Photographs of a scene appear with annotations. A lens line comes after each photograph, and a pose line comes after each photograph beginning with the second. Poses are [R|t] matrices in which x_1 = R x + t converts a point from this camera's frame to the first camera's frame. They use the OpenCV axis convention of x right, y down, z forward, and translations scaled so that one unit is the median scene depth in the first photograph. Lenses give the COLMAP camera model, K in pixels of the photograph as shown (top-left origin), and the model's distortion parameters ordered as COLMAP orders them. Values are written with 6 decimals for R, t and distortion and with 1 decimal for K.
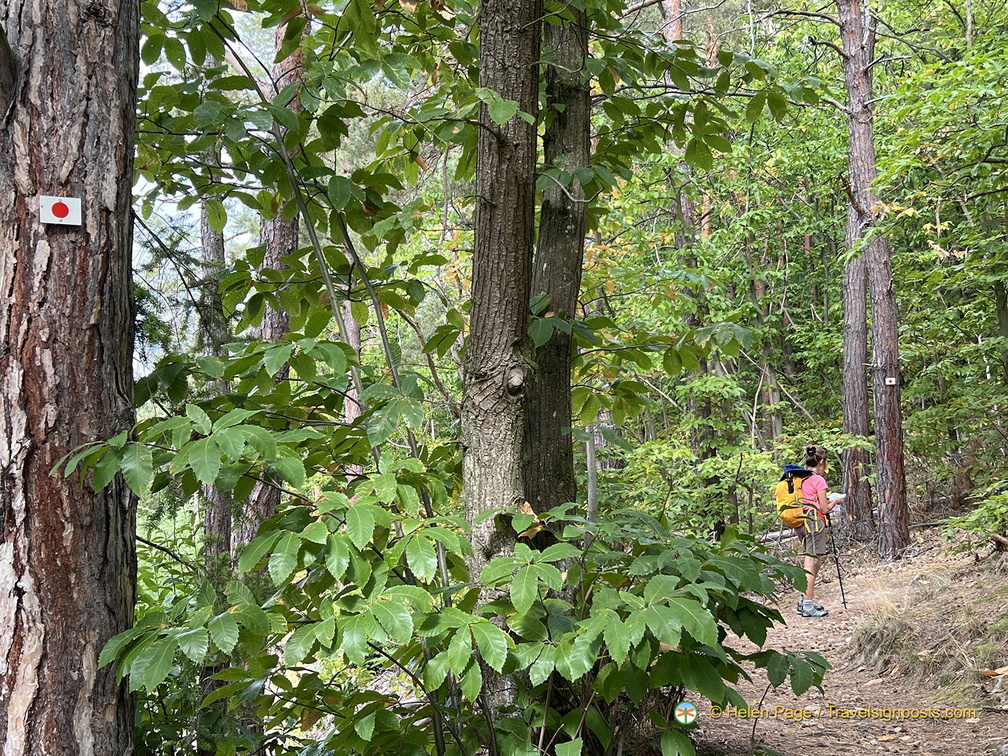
lens RADIAL K [[1295.8, 0, 504.0], [0, 1295.8, 378.0], [0, 0, 1]] dist [-0.015680, -0.019743]
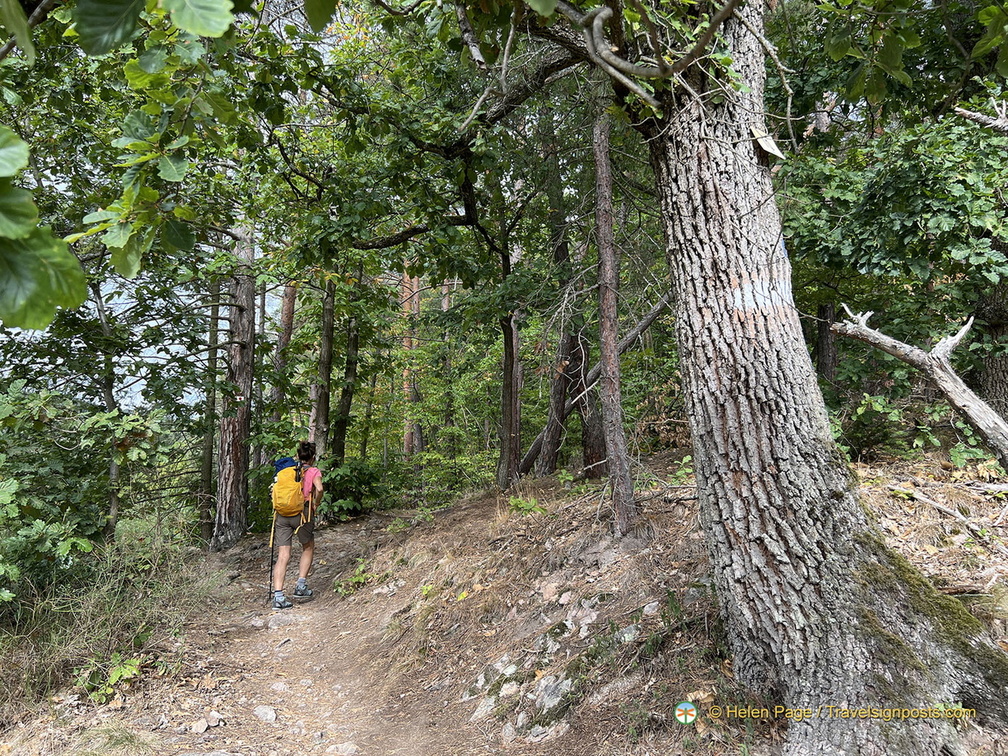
lens RADIAL K [[757.9, 0, 504.0], [0, 757.9, 378.0], [0, 0, 1]] dist [0.002746, 0.000517]
pose [[0.991443, 0.042642, 0.123381, 0.348220], [-0.035014, 0.997377, -0.063346, -0.041236], [-0.125759, 0.058484, 0.990335, -2.165324]]
